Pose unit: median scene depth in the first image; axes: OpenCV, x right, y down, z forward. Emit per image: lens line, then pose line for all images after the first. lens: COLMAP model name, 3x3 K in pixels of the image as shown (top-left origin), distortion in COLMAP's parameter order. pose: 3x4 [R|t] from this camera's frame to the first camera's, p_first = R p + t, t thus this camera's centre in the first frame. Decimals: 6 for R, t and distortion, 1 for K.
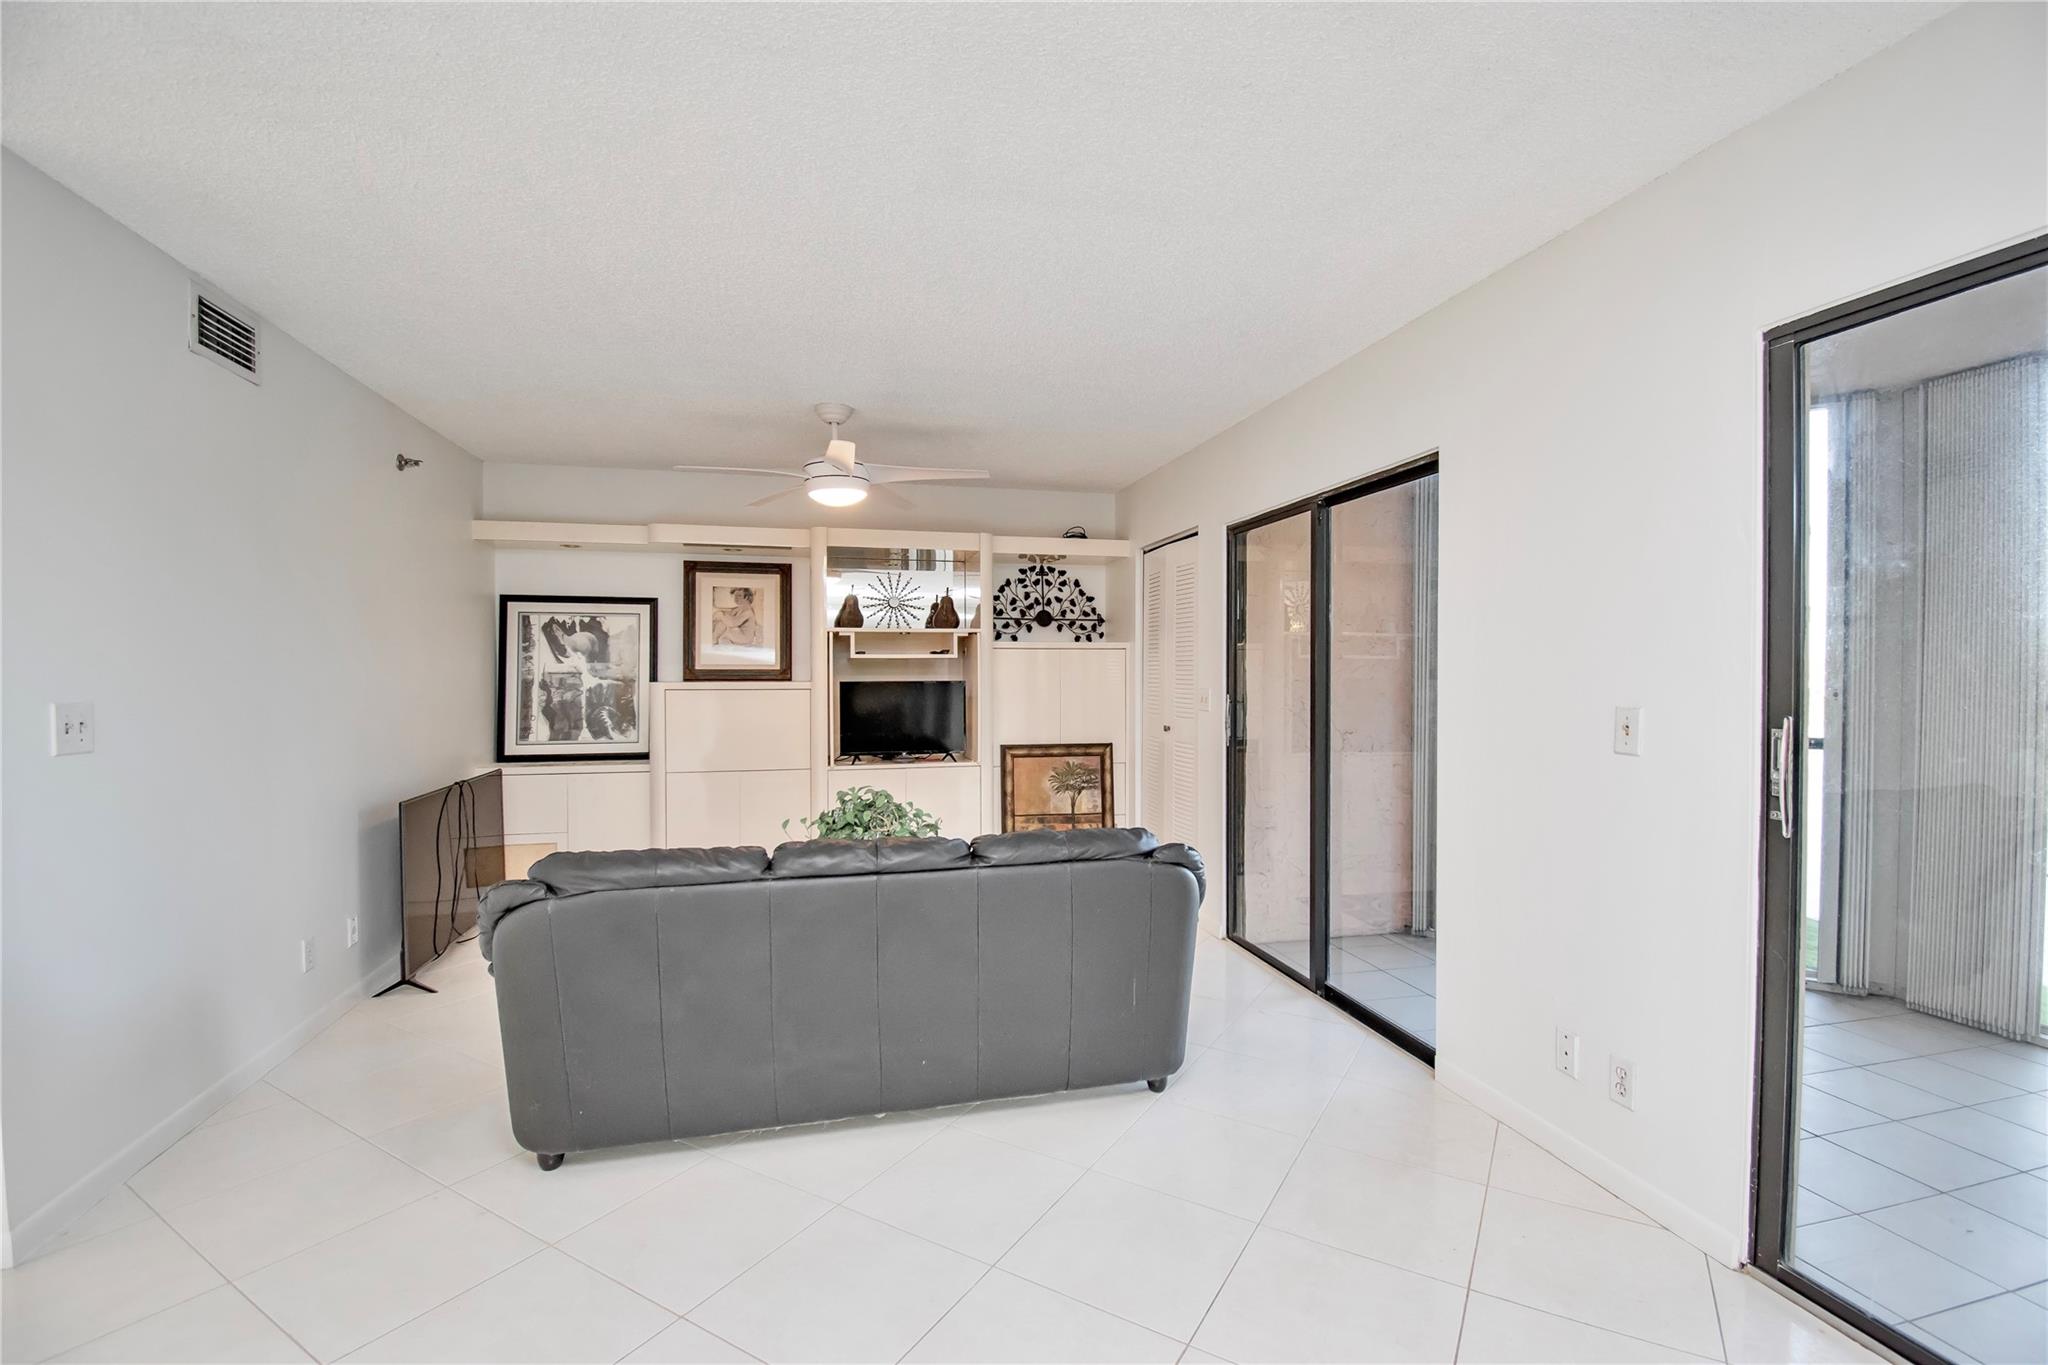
lens RADIAL K [[921.6, 0, 1017.8], [0, 921.6, 690.1], [0, 0, 1]] dist [-0.003918, -0.002419]
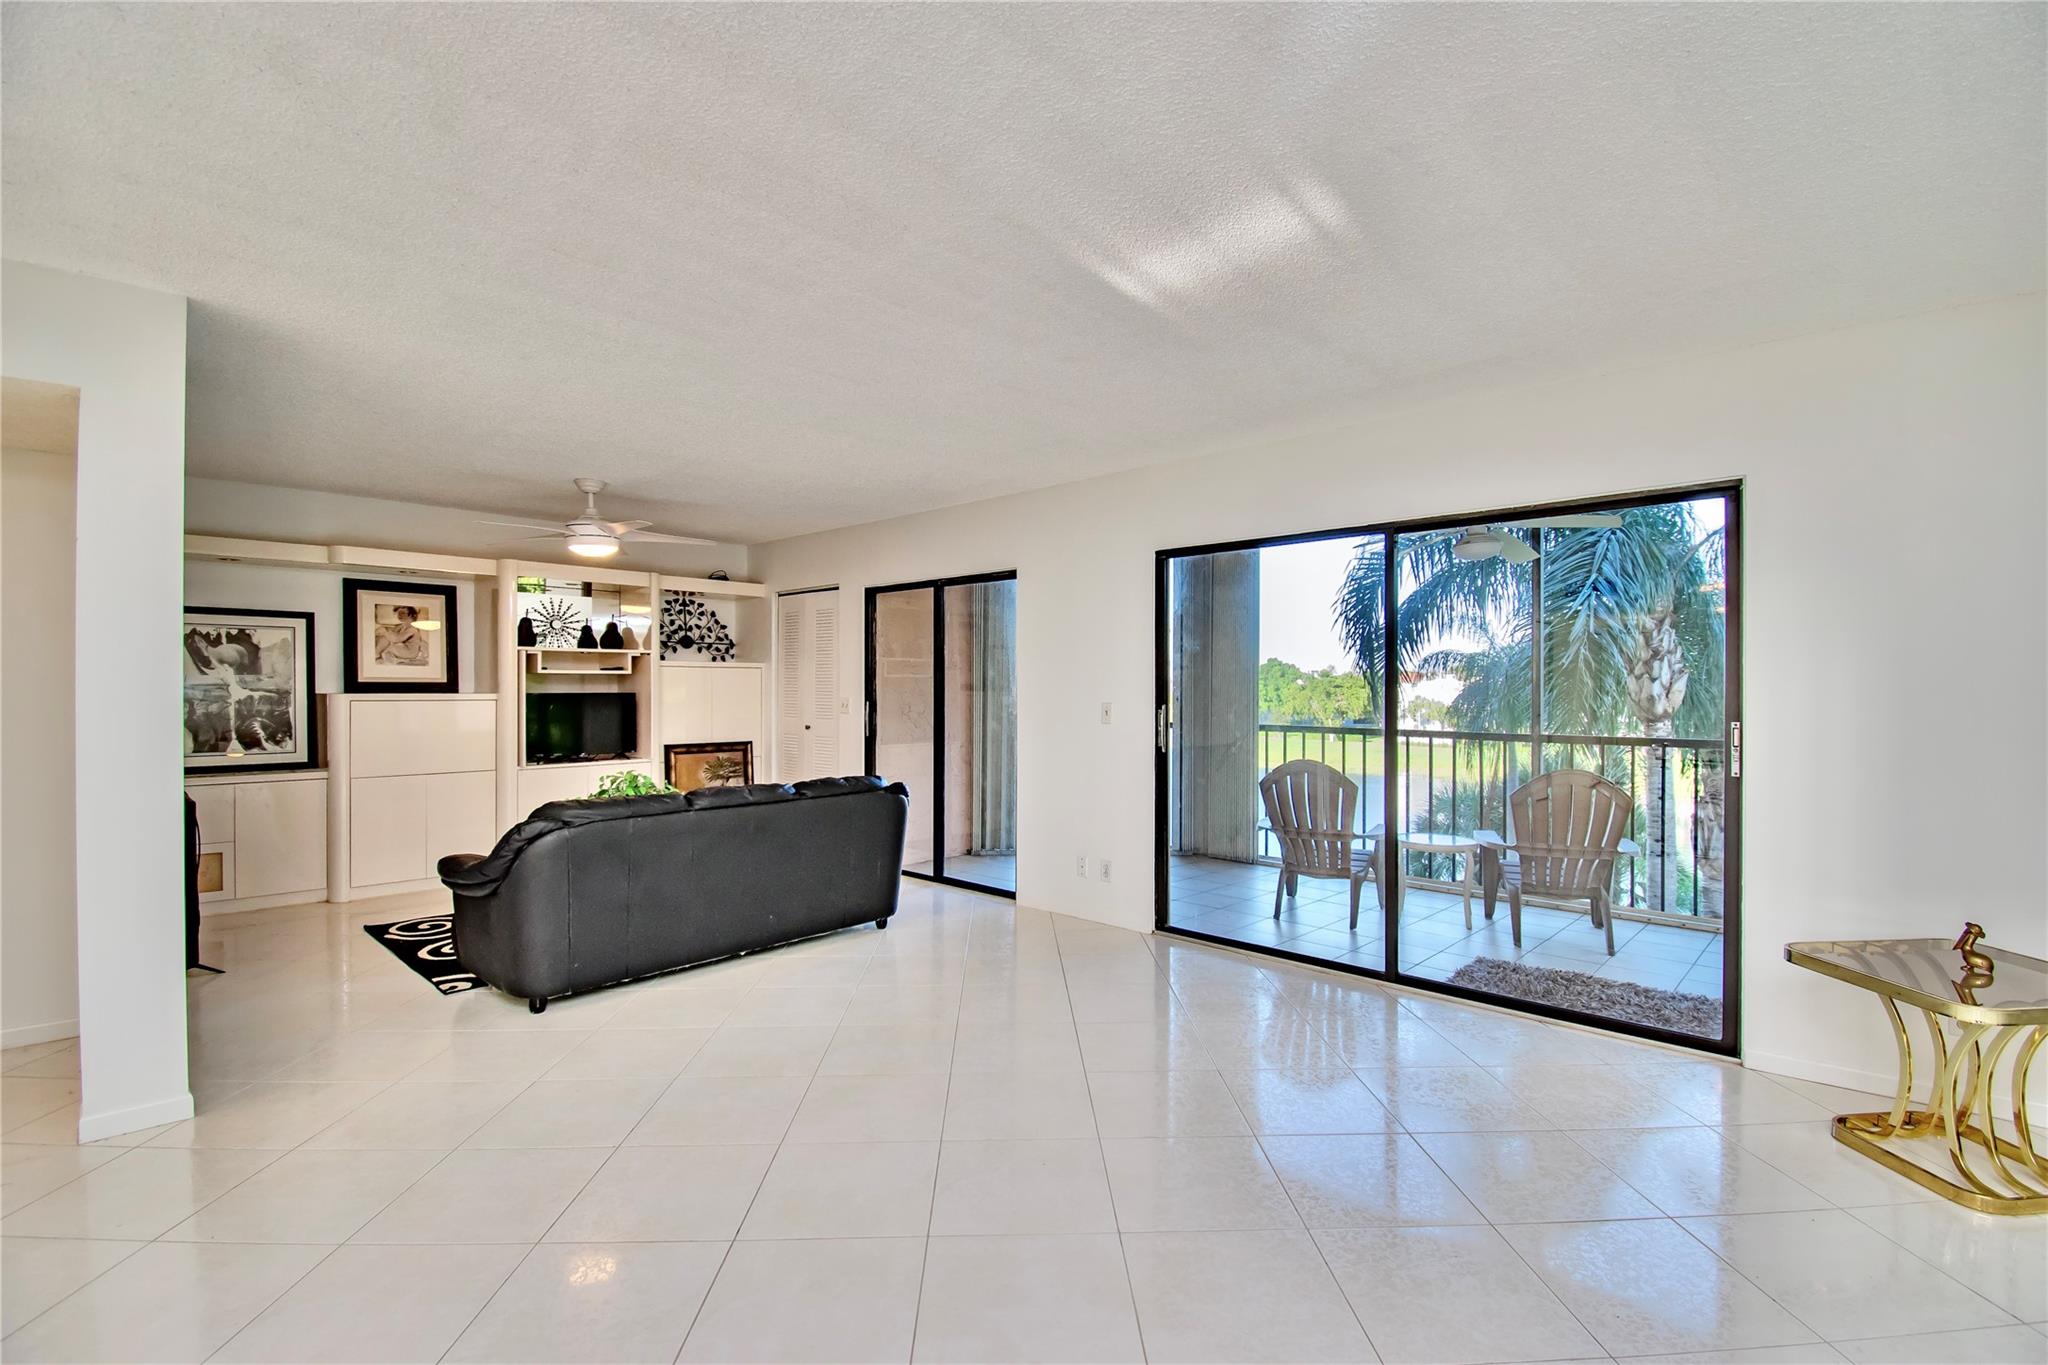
lens RADIAL K [[921.6, 0, 1028.3], [0, 921.6, 681.9], [0, 0, 1]] dist [-0.003918, -0.002419]
pose [[0.843041, 0.005622, 0.537820, -0.278316], [0.008243, 0.999693, -0.023370, 0.008656], [-0.537787, 0.024135, 0.842735, -0.309939]]
